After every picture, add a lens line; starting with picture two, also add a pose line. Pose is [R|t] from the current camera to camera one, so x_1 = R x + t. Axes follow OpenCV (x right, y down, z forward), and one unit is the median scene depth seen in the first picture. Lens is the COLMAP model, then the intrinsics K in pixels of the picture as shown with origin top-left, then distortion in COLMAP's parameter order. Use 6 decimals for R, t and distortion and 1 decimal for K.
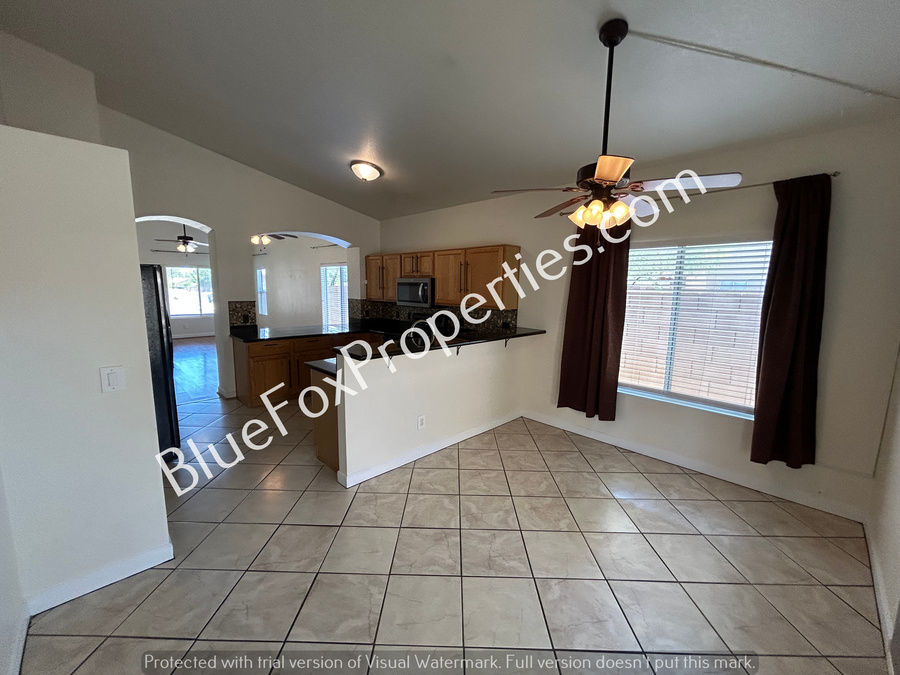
lens RADIAL K [[367.5, 0, 453.3], [0, 367.5, 339.7], [0, 0, 1]] dist [0.003959, 0.000387]
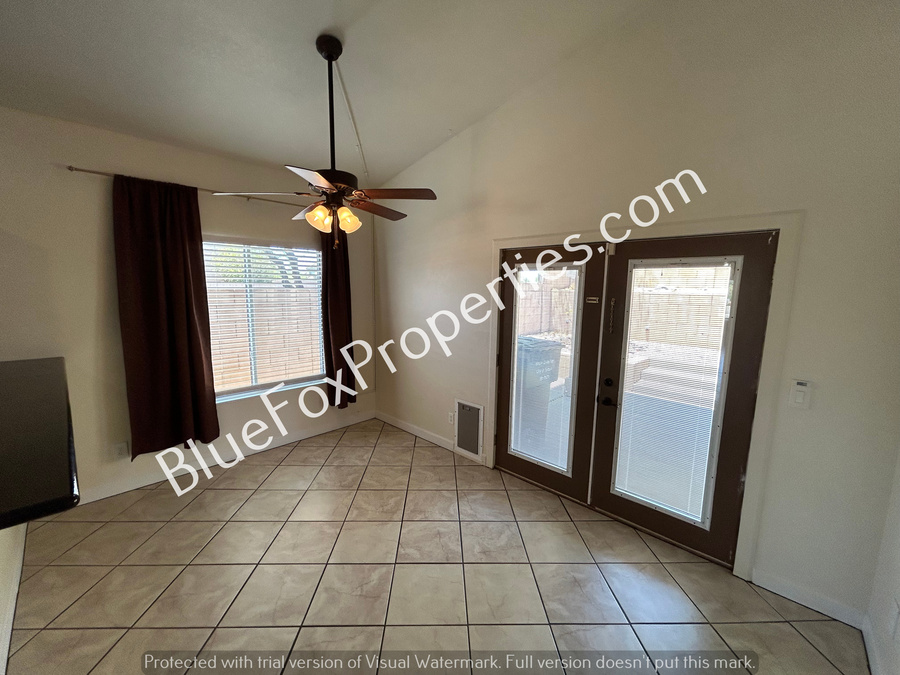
lens RADIAL K [[367.5, 0, 445.4], [0, 367.5, 336.2], [0, 0, 1]] dist [0.003959, 0.000387]
pose [[-0.022227, -0.148638, 0.988642, -0.311265], [0.138759, 0.978856, 0.150287, -0.054723], [-0.990077, 0.140523, -0.001132, 0.326868]]
